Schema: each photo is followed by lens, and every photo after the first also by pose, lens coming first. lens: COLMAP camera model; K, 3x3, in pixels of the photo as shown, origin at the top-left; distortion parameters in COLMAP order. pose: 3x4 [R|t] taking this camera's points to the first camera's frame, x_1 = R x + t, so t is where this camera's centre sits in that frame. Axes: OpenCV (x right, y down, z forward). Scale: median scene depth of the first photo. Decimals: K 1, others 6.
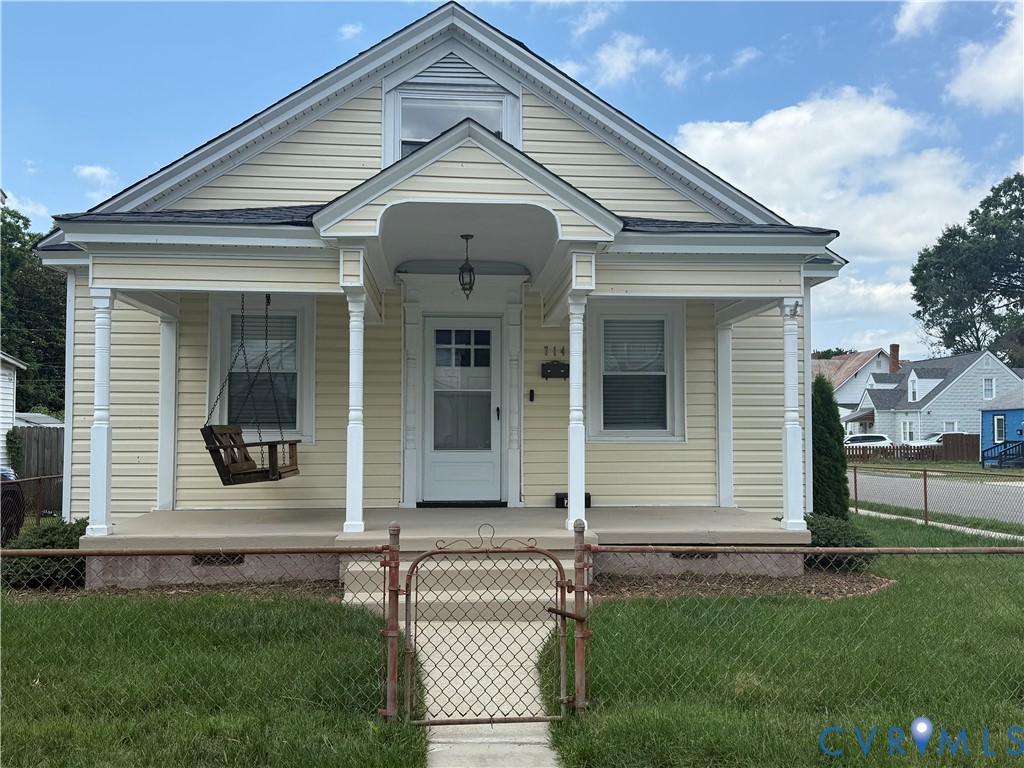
lens RADIAL K [[976.6, 0, 512.0], [0, 976.6, 384.0], [0, 0, 1]] dist [0.175925, -0.292343]
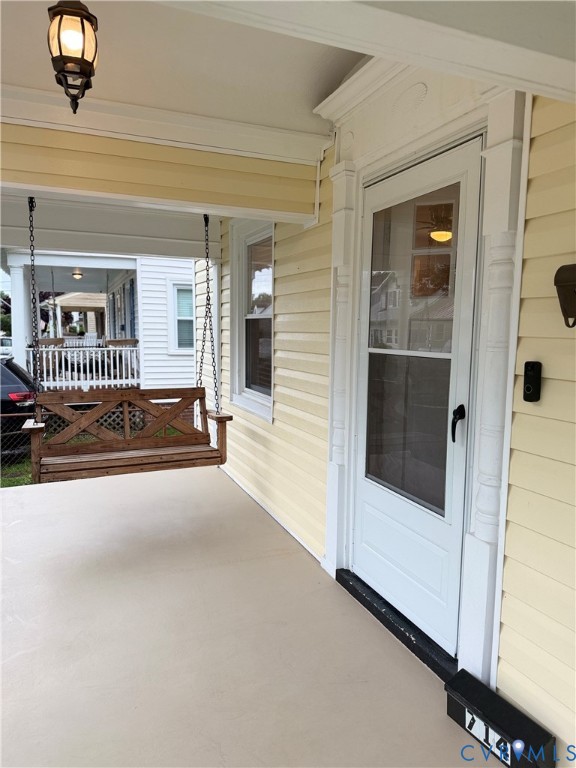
lens RADIAL K [[530.4, 0, 288.0], [0, 530.4, 384.0], [0, 0, 1]] dist [0.080946, -0.103943]
pose [[0.311430, 0.103999, -0.944561, 0.147368], [0.038661, 0.991784, 0.121945, -0.009534], [0.949482, -0.074495, 0.304850, 0.882527]]
